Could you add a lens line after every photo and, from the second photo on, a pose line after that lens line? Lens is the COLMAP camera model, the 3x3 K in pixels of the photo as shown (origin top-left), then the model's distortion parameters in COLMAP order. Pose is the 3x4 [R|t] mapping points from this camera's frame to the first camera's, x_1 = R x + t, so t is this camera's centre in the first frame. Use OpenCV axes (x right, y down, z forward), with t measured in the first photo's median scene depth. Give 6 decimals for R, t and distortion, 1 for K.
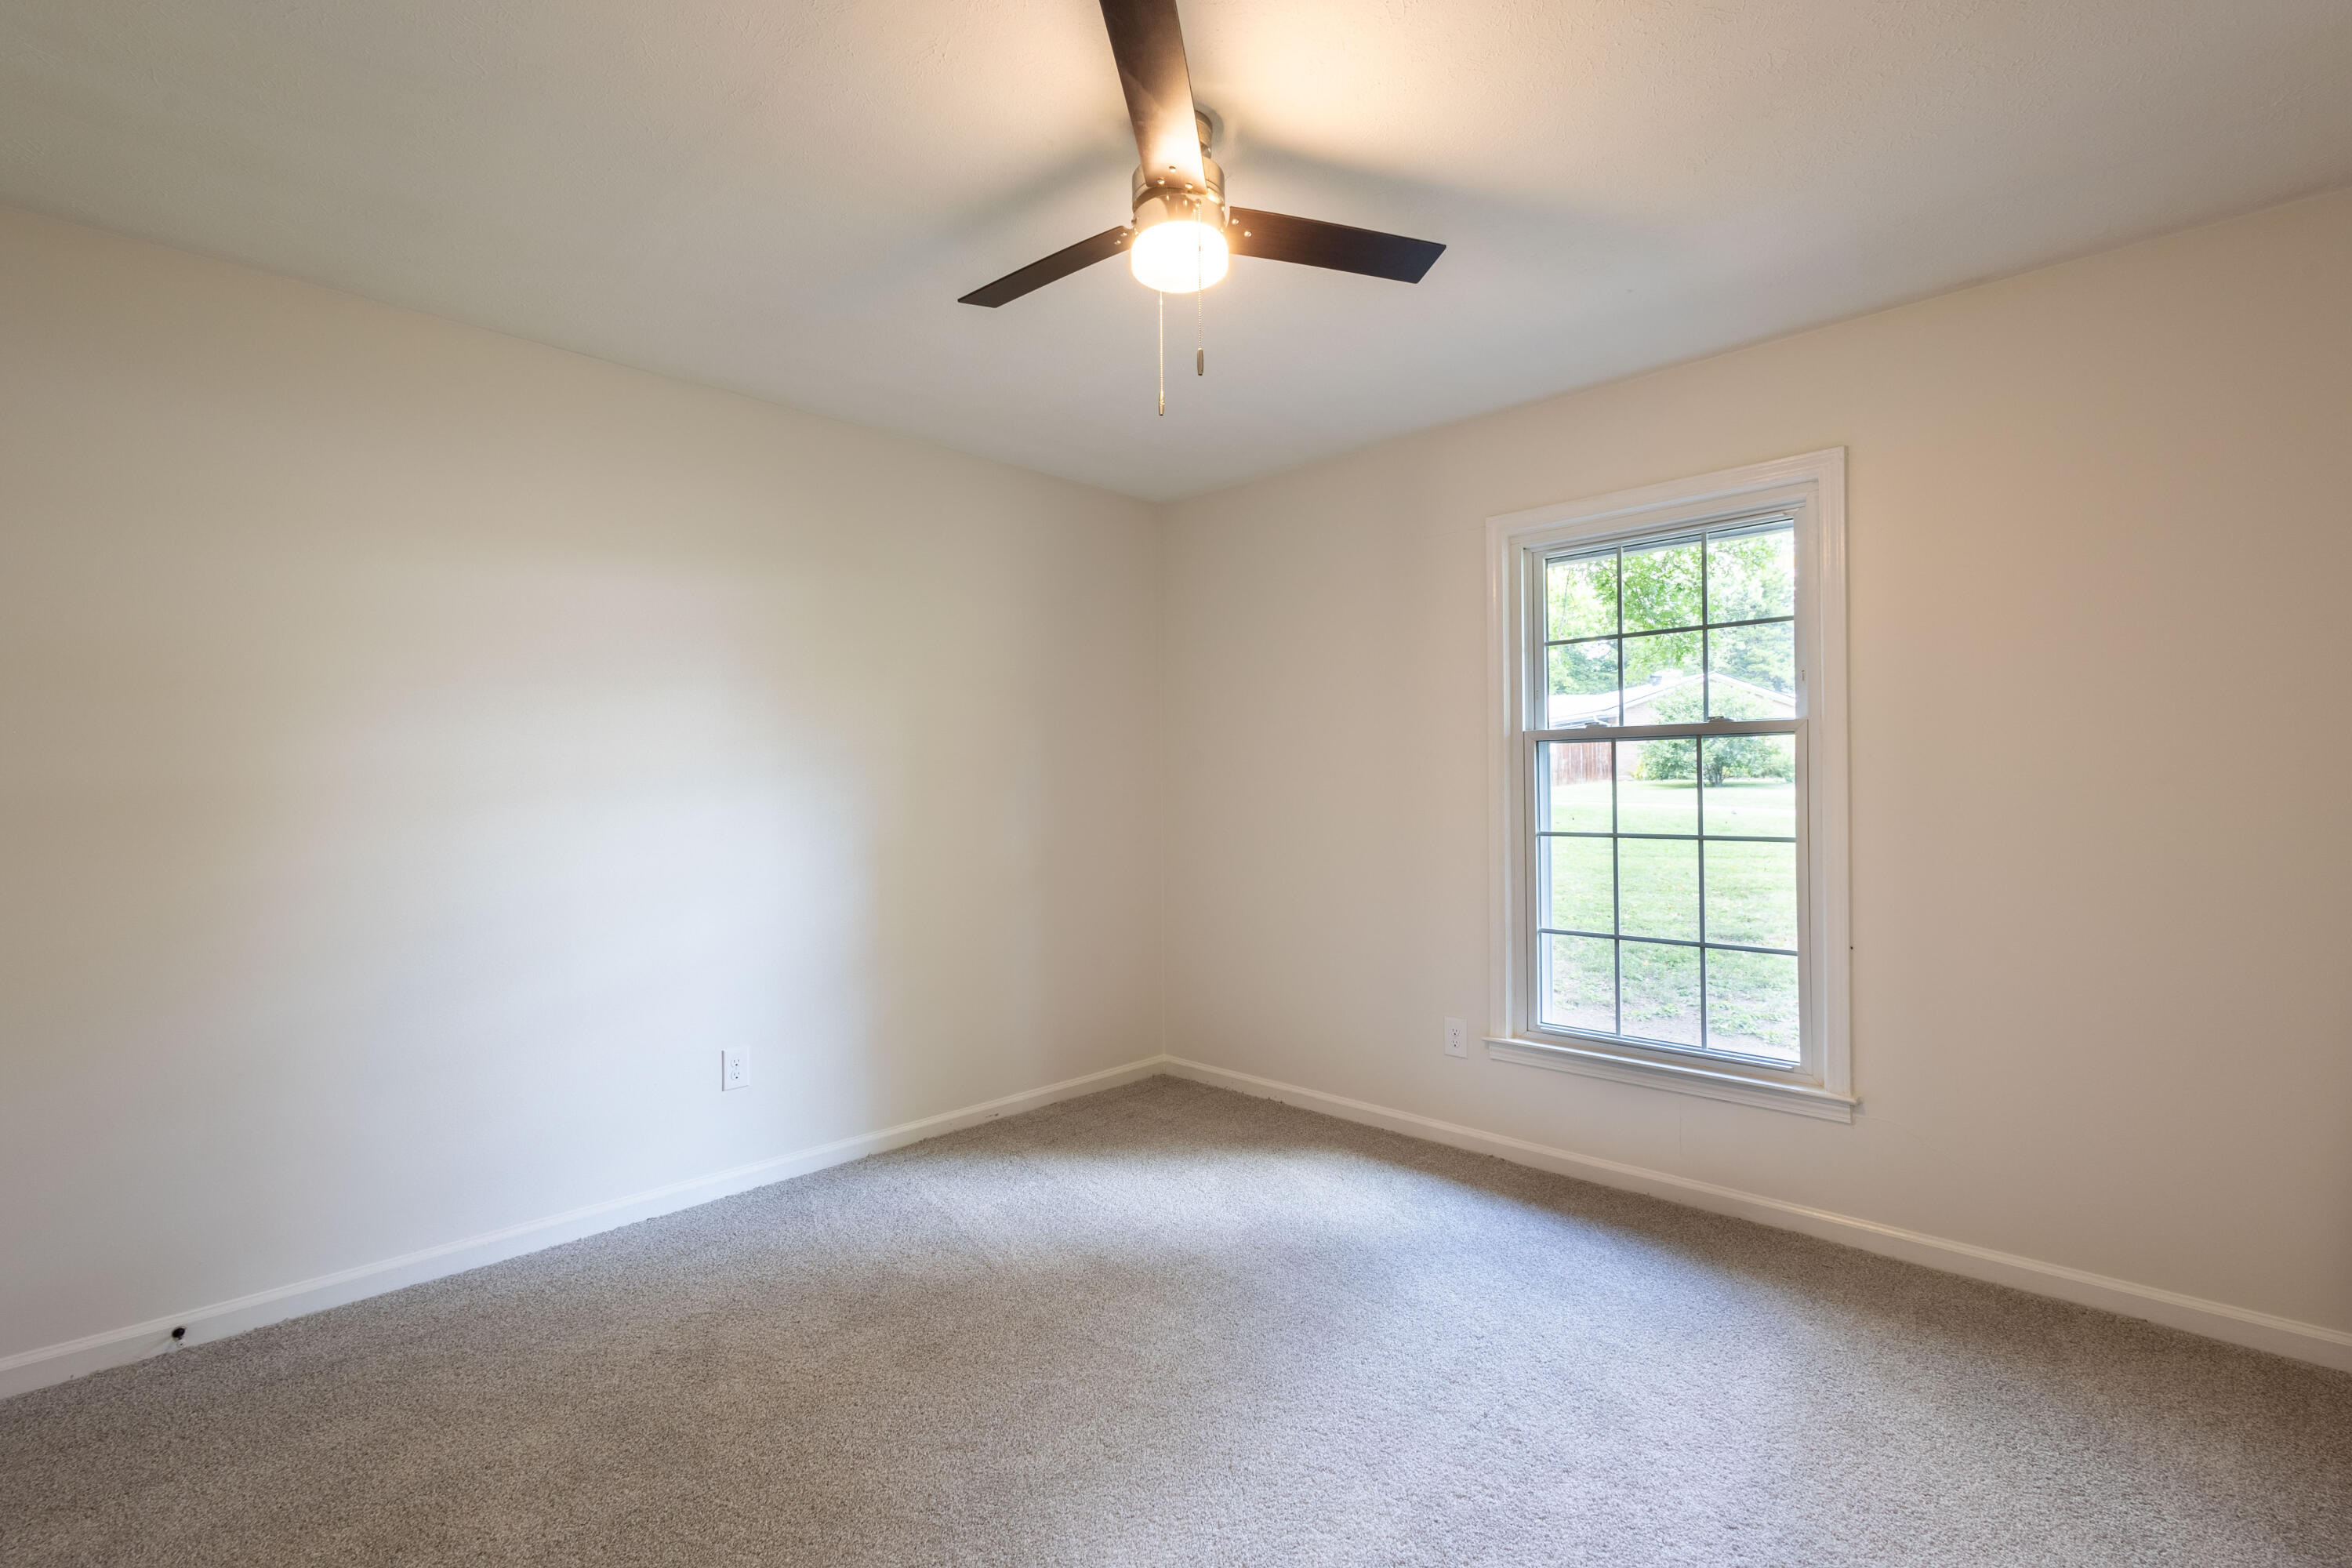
lens RADIAL K [[1081.6, 0, 1171.5], [0, 1081.6, 780.5], [0, 0, 1]] dist [0.016773, -0.004611]
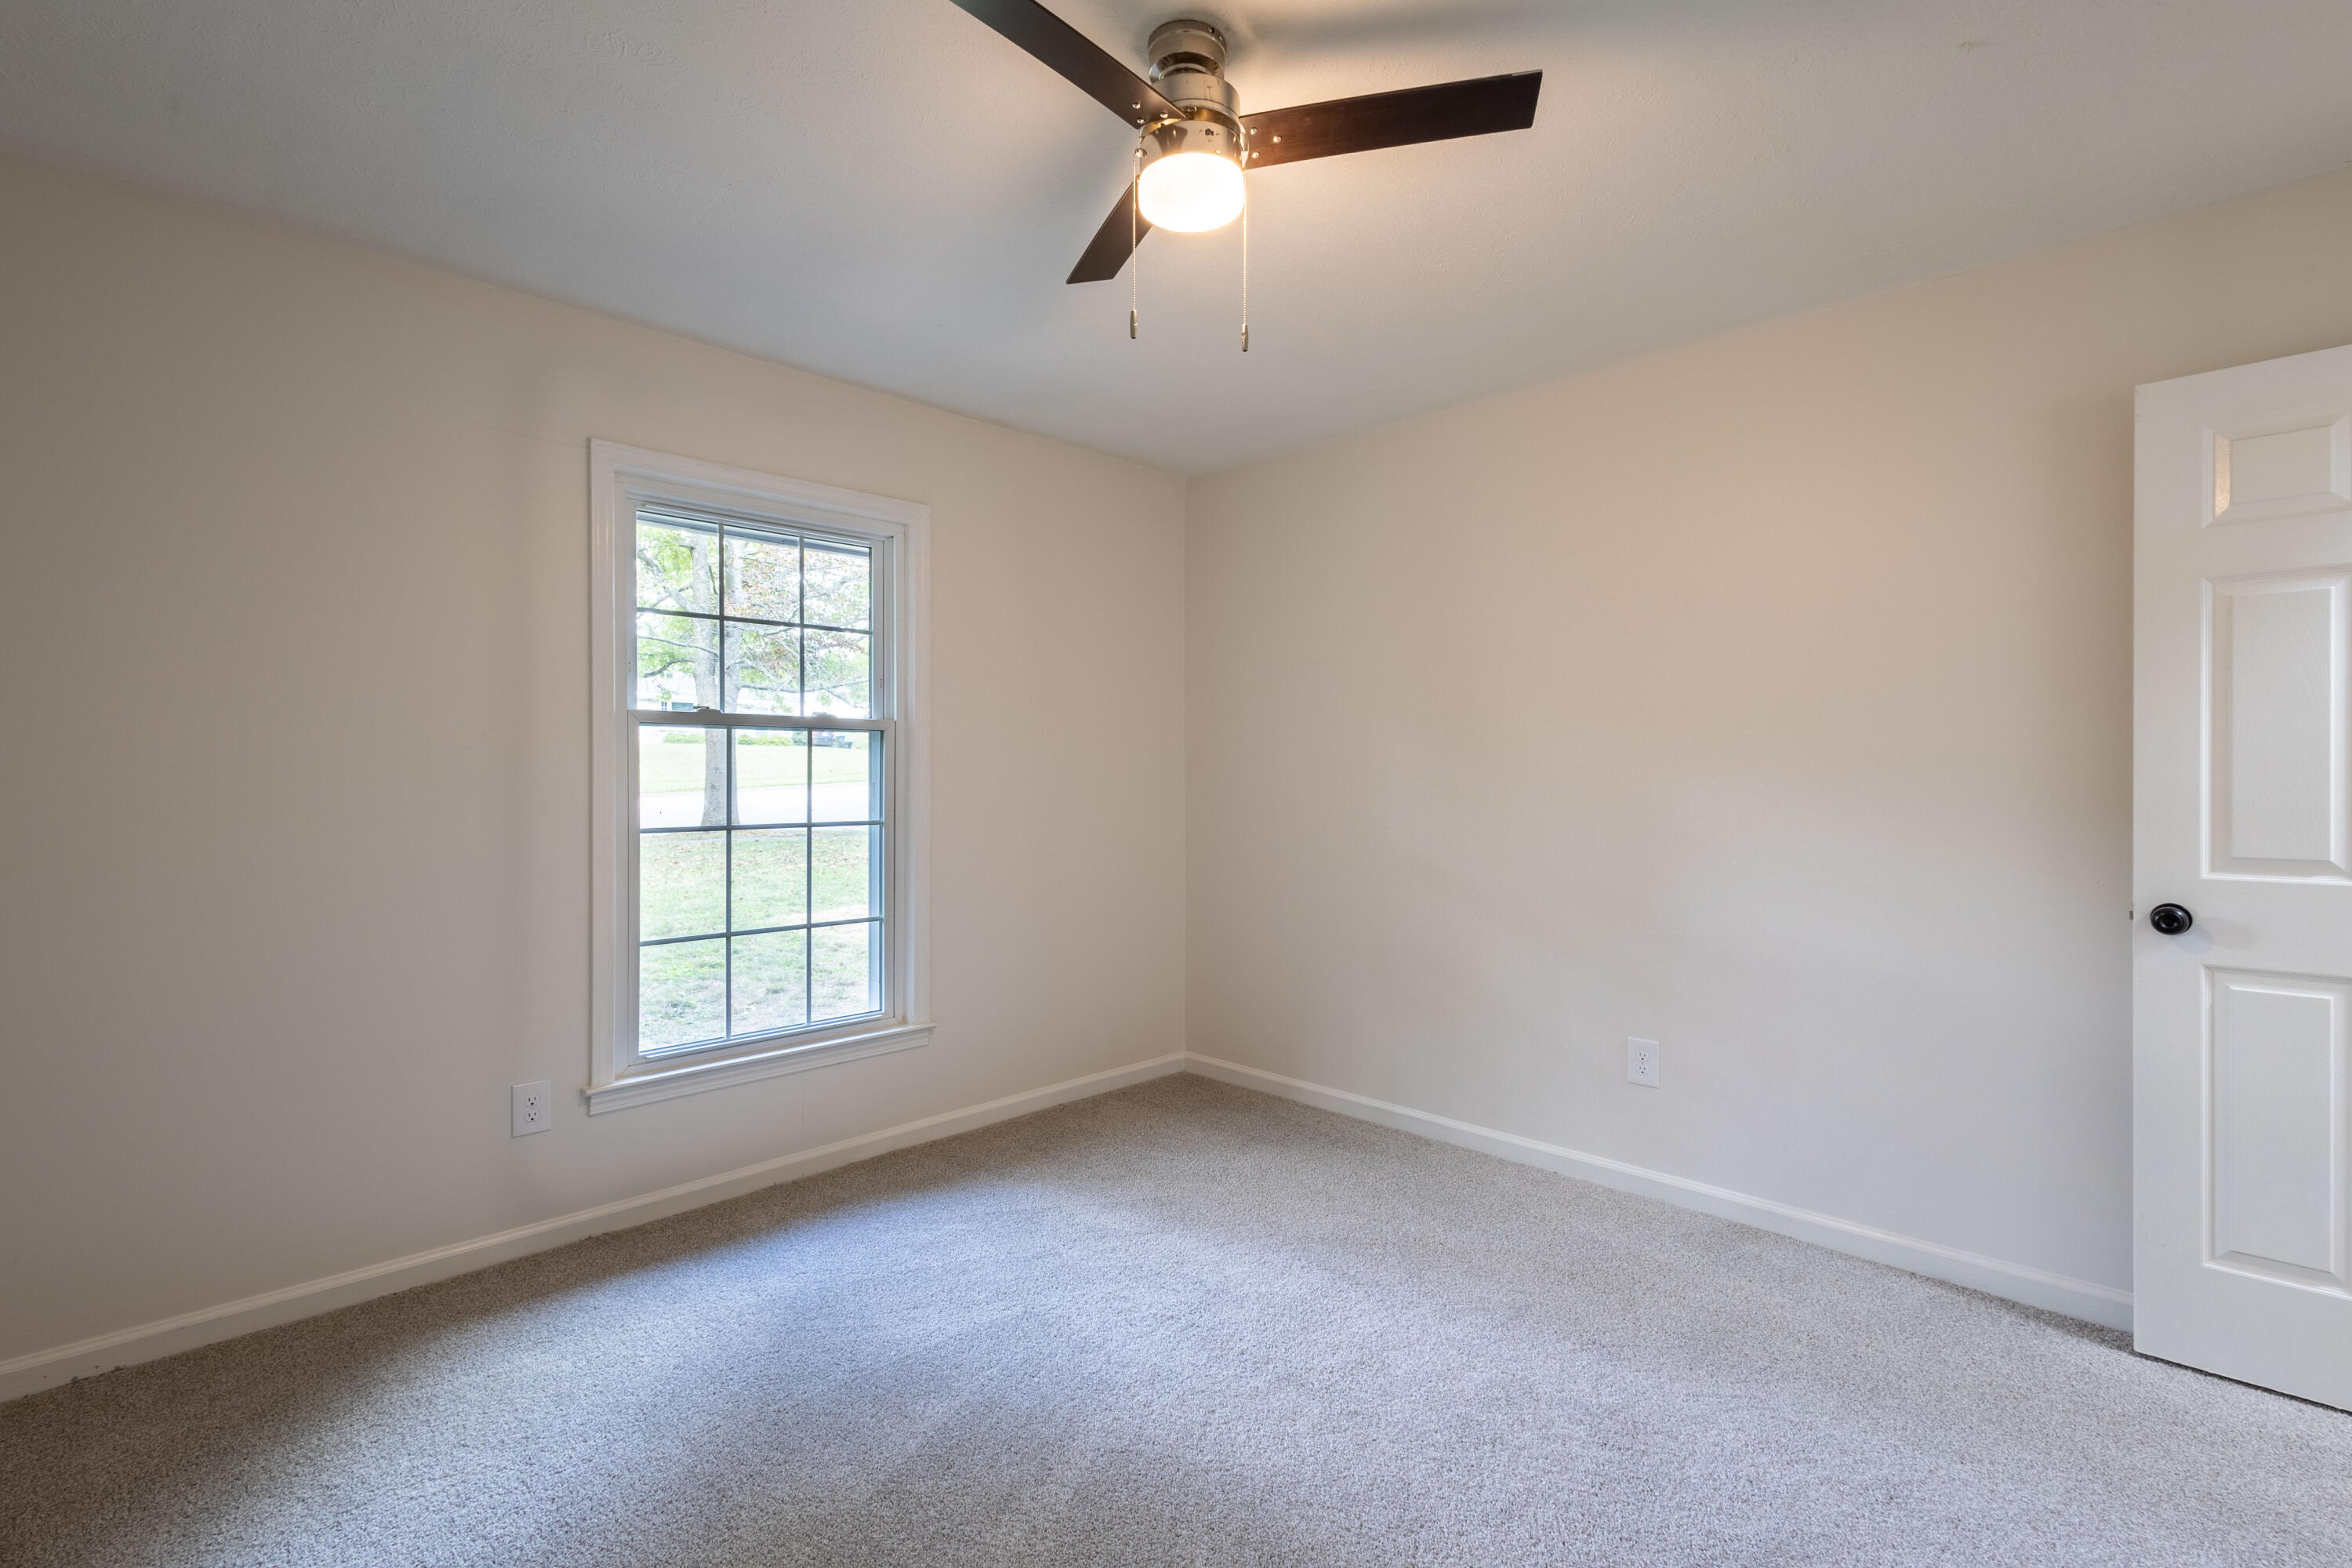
lens RADIAL K [[1074.7, 0, 1178.7], [0, 1074.7, 783.0], [0, 0, 1]] dist [0.015639, -0.008075]
pose [[0.007251, 0.001601, 0.999972, -0.526375], [-0.007206, 0.999973, -0.001549, 0.010390], [-0.999948, -0.007195, 0.007263, 0.594383]]
